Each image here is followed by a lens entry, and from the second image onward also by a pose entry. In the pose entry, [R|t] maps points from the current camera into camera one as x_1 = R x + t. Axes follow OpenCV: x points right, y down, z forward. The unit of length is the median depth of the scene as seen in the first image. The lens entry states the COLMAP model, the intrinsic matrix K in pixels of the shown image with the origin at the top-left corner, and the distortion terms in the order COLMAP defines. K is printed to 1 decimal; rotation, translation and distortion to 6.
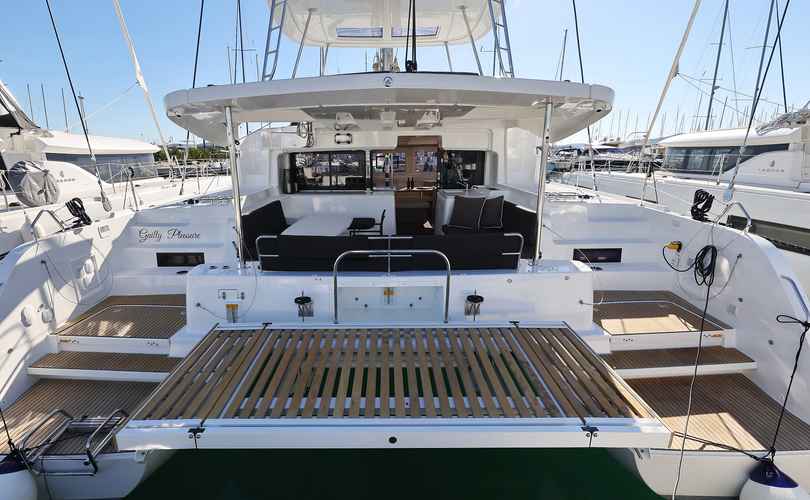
lens RADIAL K [[362.4, 0, 393.3], [0, 362.4, 249.7], [0, 0, 1]] dist [0.000739, 0.000065]
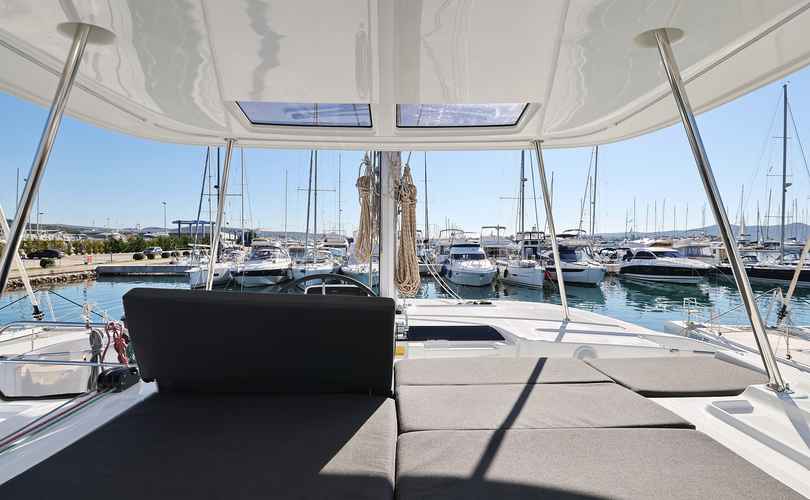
lens RADIAL K [[431.8, 0, 405.0], [0, 431.8, 250.0], [0, 0, 1]] dist [-0.000052, 0.001975]
pose [[0.999810, 0.018678, 0.005549, 0.001526], [-0.016785, 0.970255, -0.241503, -0.171111], [-0.009895, 0.241364, 0.970384, 0.286805]]
